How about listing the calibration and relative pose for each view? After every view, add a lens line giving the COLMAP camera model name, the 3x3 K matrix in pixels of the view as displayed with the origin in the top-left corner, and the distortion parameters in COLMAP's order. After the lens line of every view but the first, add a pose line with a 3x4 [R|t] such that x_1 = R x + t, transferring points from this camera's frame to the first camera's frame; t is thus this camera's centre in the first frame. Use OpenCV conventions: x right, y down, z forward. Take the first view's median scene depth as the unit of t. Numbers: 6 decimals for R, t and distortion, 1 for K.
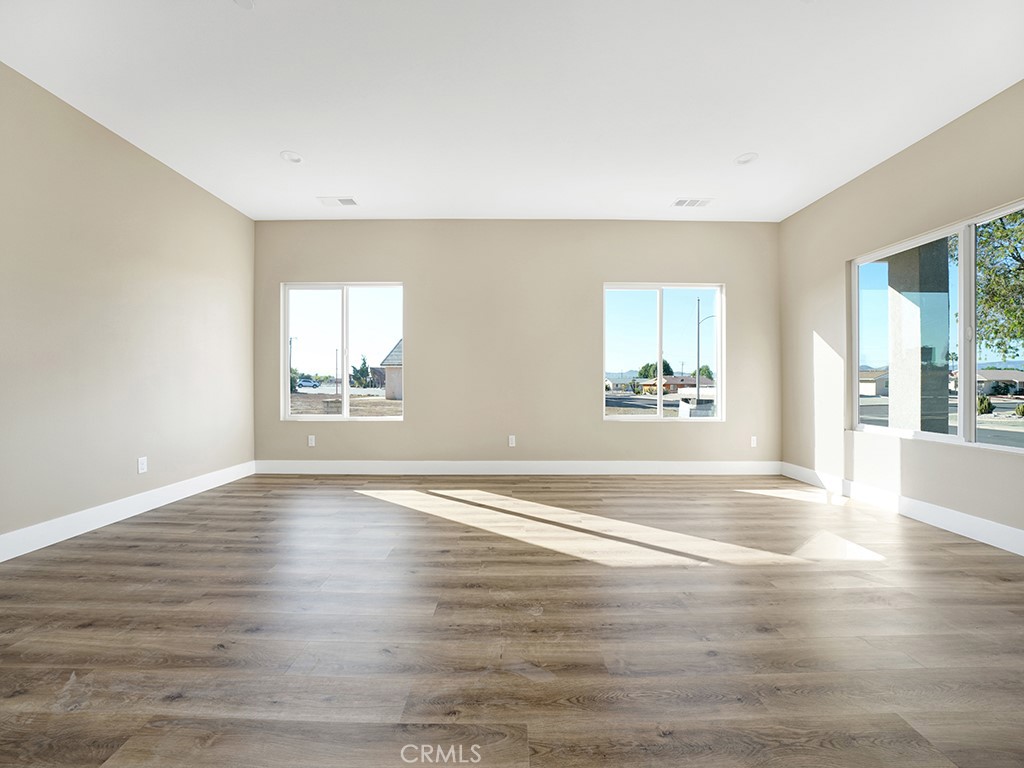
lens RADIAL K [[360.2, 0, 514.2], [0, 360.2, 386.2], [0, 0, 1]] dist [-0.015321, 0.000162]
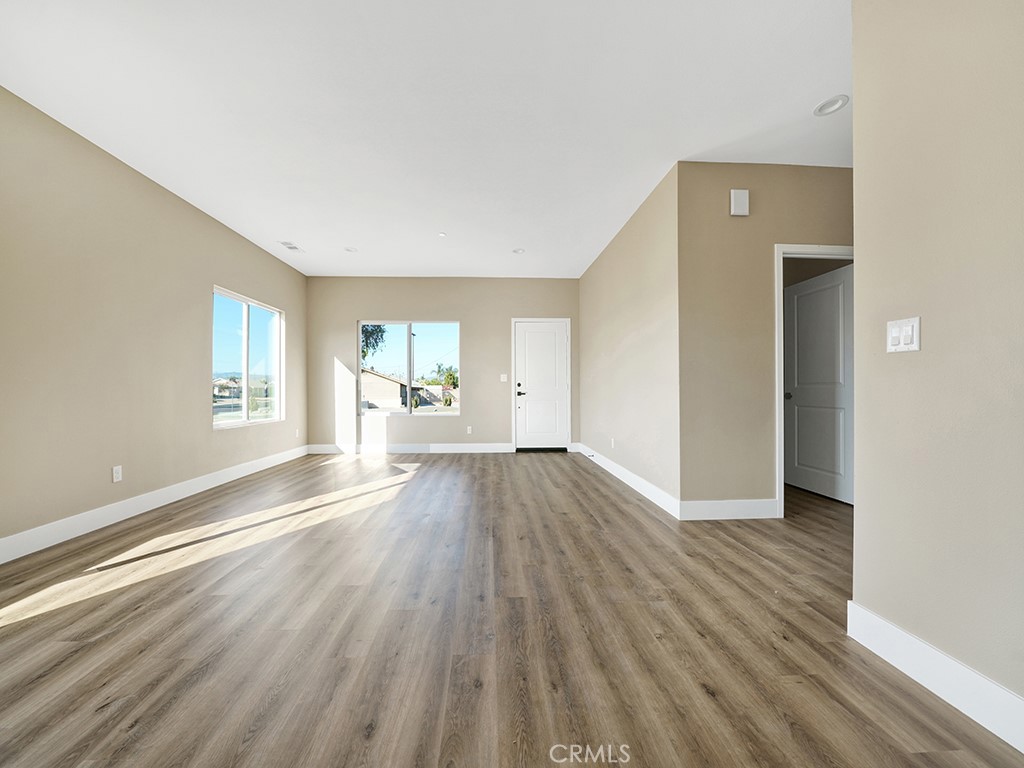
lens RADIAL K [[359.6, 0, 505.7], [0, 359.6, 385.1], [0, 0, 1]] dist [-0.009137, 0.000214]
pose [[-0.036736, 0.008214, 0.999291, -0.858913], [0.012382, 0.999893, -0.007764, -0.006384], [-0.999248, 0.012088, -0.036834, 0.319340]]
